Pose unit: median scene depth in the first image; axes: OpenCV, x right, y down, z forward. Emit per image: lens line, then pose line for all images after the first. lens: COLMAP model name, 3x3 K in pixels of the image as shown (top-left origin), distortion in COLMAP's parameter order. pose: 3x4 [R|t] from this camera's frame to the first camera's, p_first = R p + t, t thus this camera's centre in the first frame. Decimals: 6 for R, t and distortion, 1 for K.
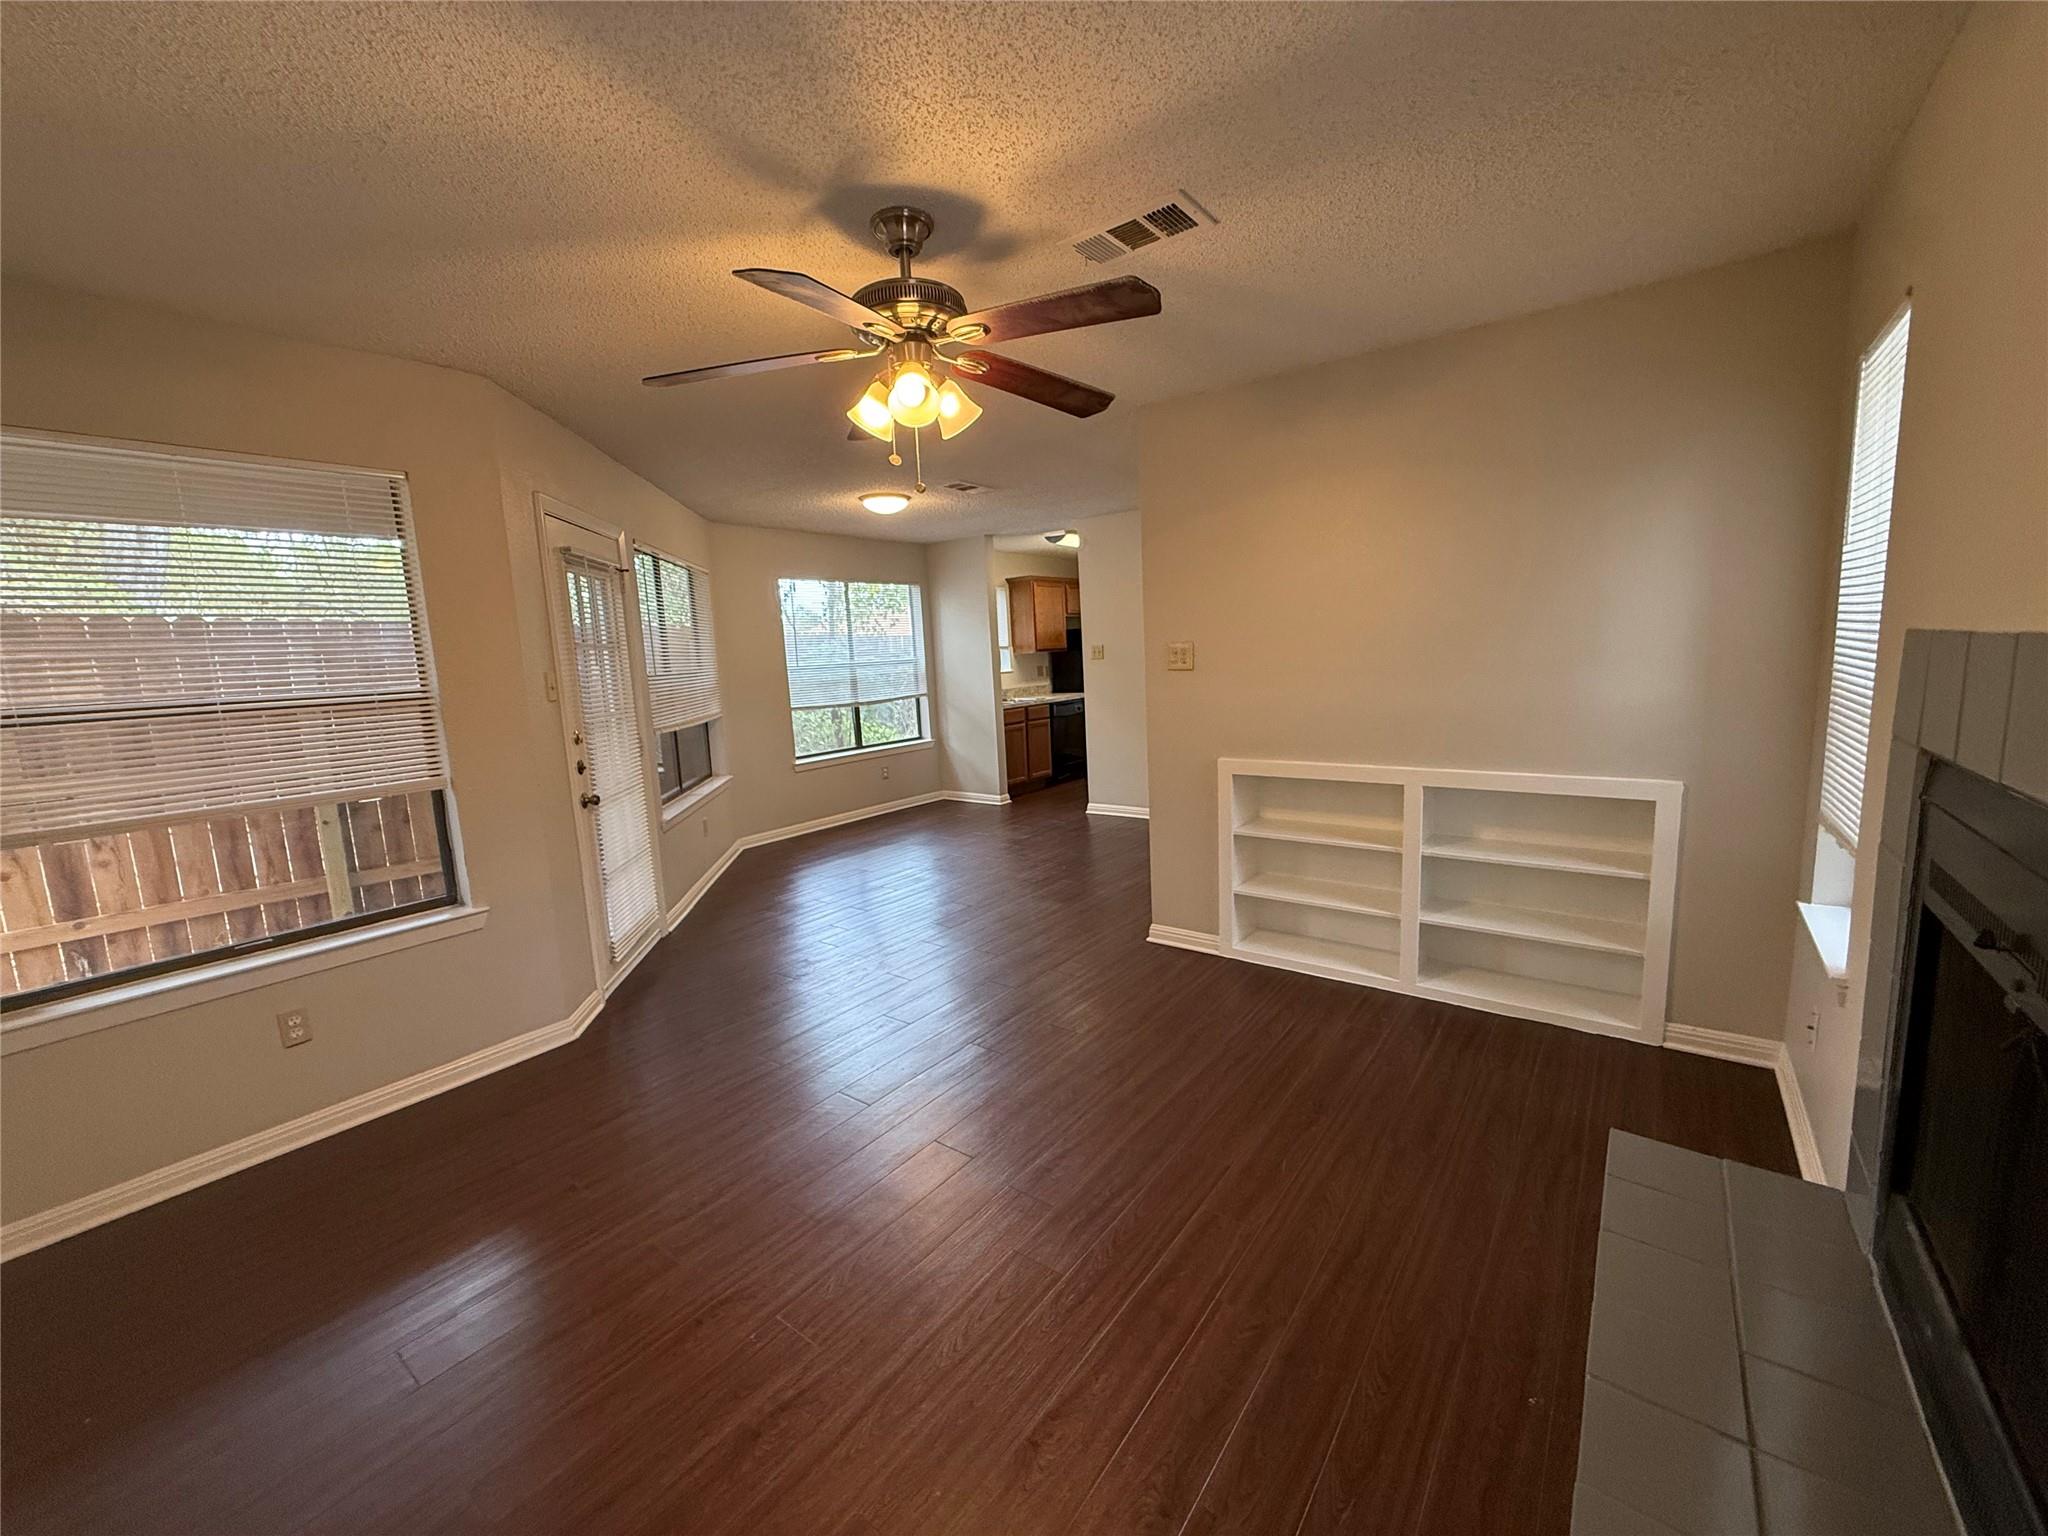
lens RADIAL K [[814.3, 0, 1020.5], [0, 814.3, 763.5], [0, 0, 1]] dist [-0.000579, -0.000234]
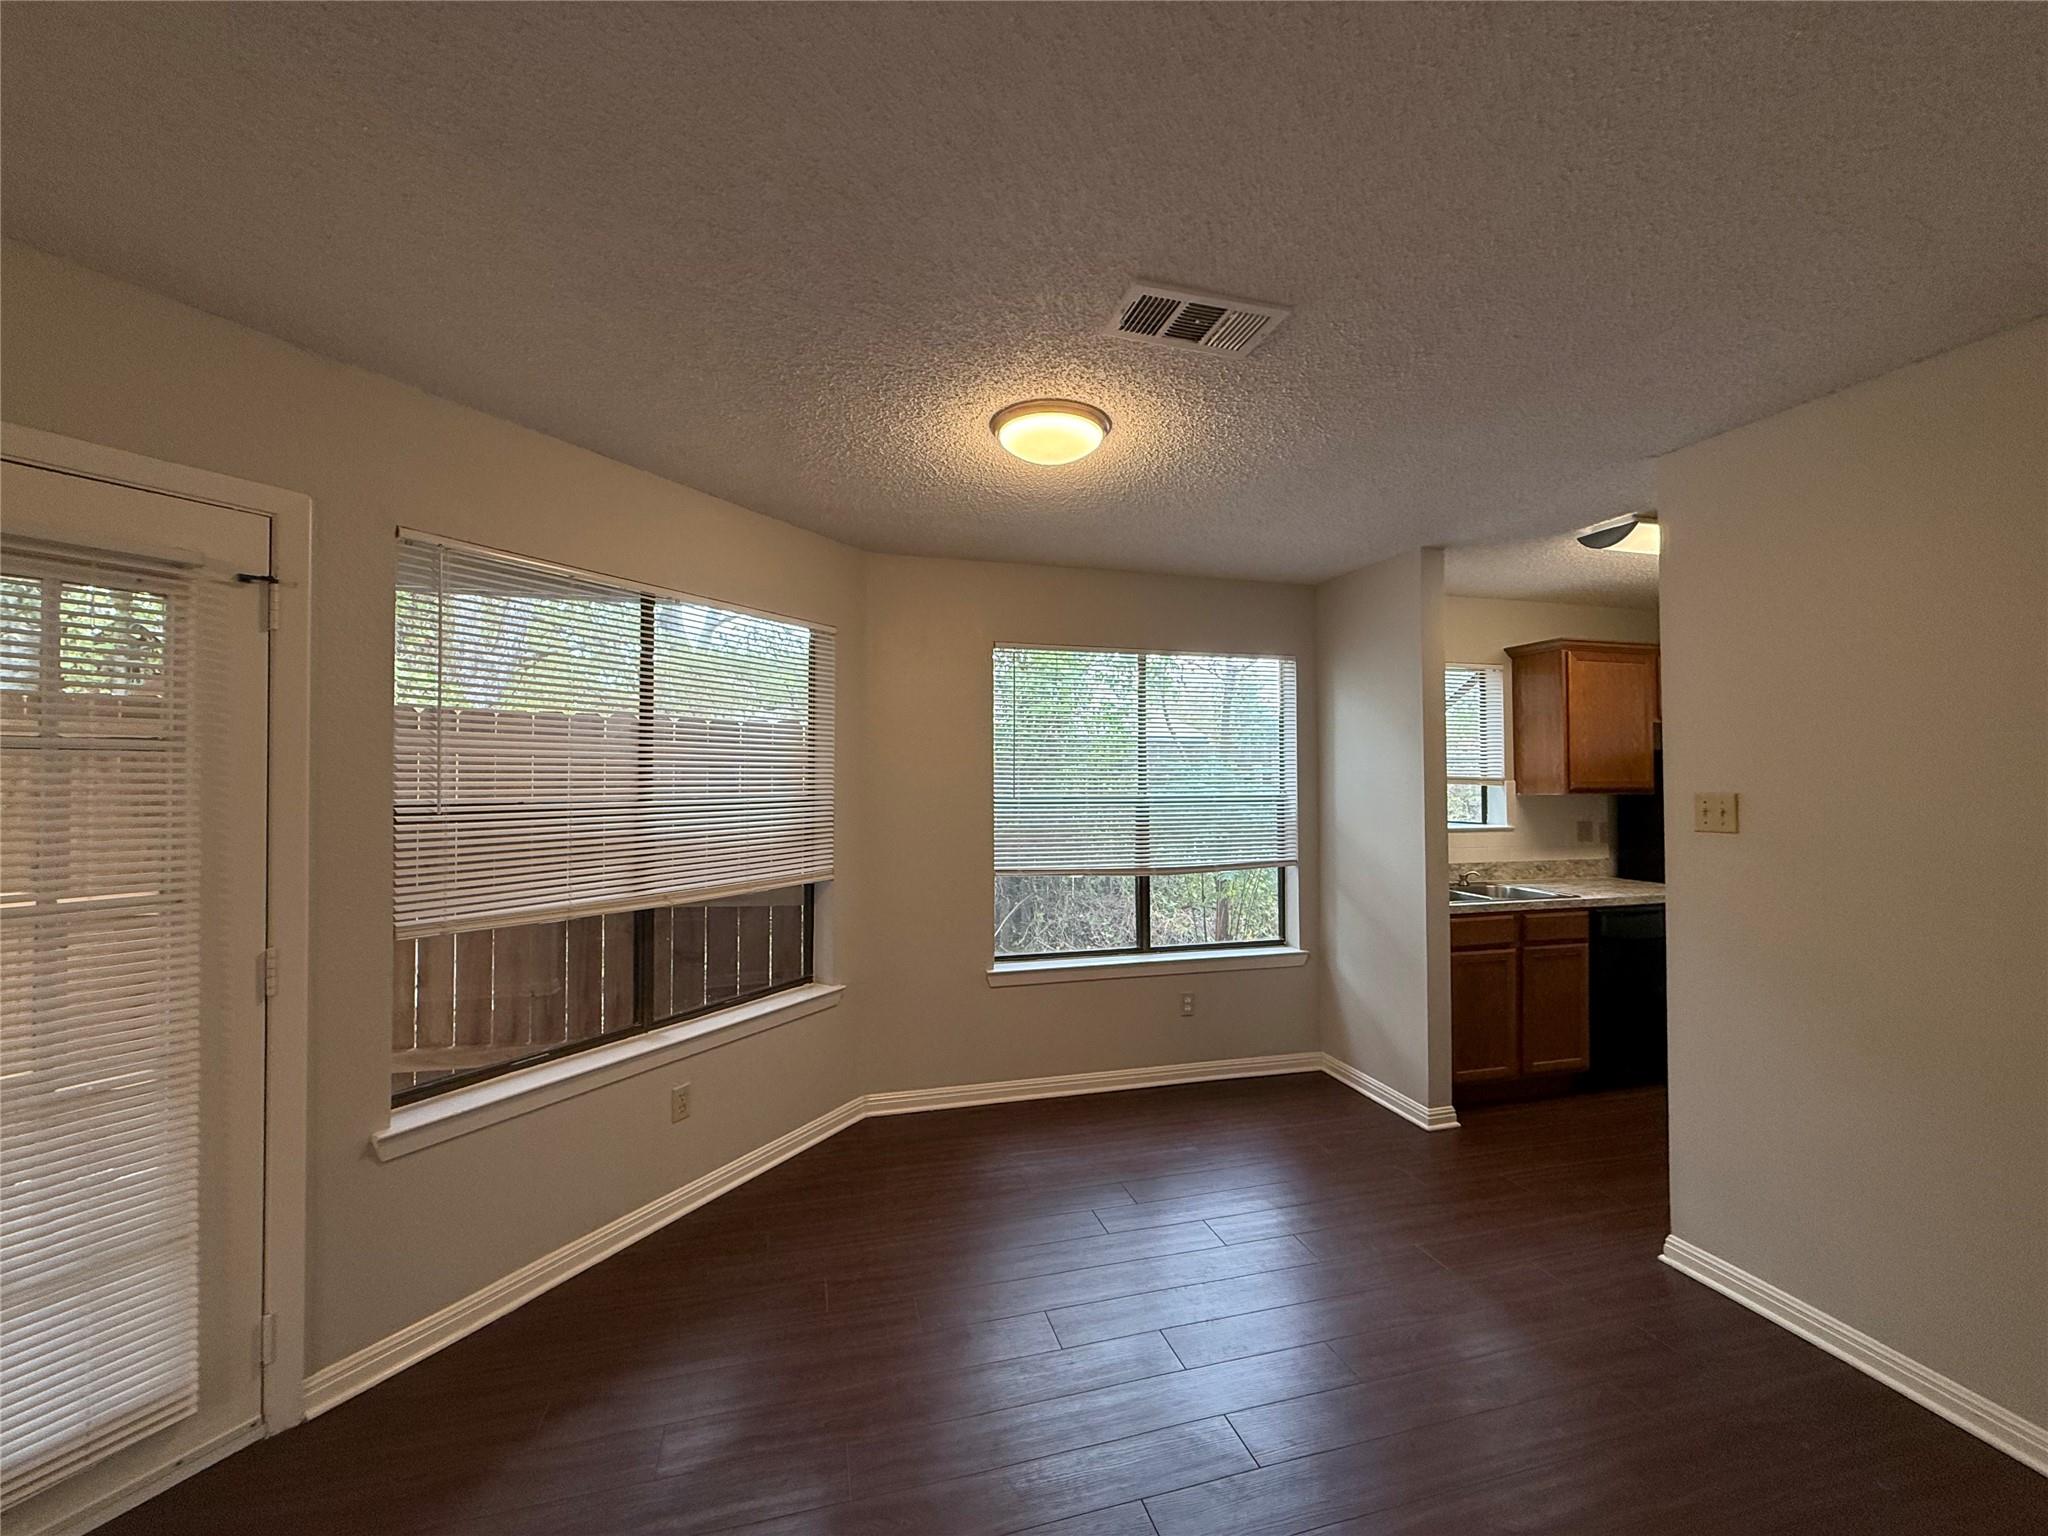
lens RADIAL K [[814.3, 0, 1020.5], [0, 814.3, 763.5], [0, 0, 1]] dist [-0.000579, -0.000234]
pose [[0.794513, 0.039325, -0.605973, 0.058520], [-0.123023, 0.987632, -0.097207, -0.074356], [0.594655, 0.151781, 0.789524, 0.464394]]
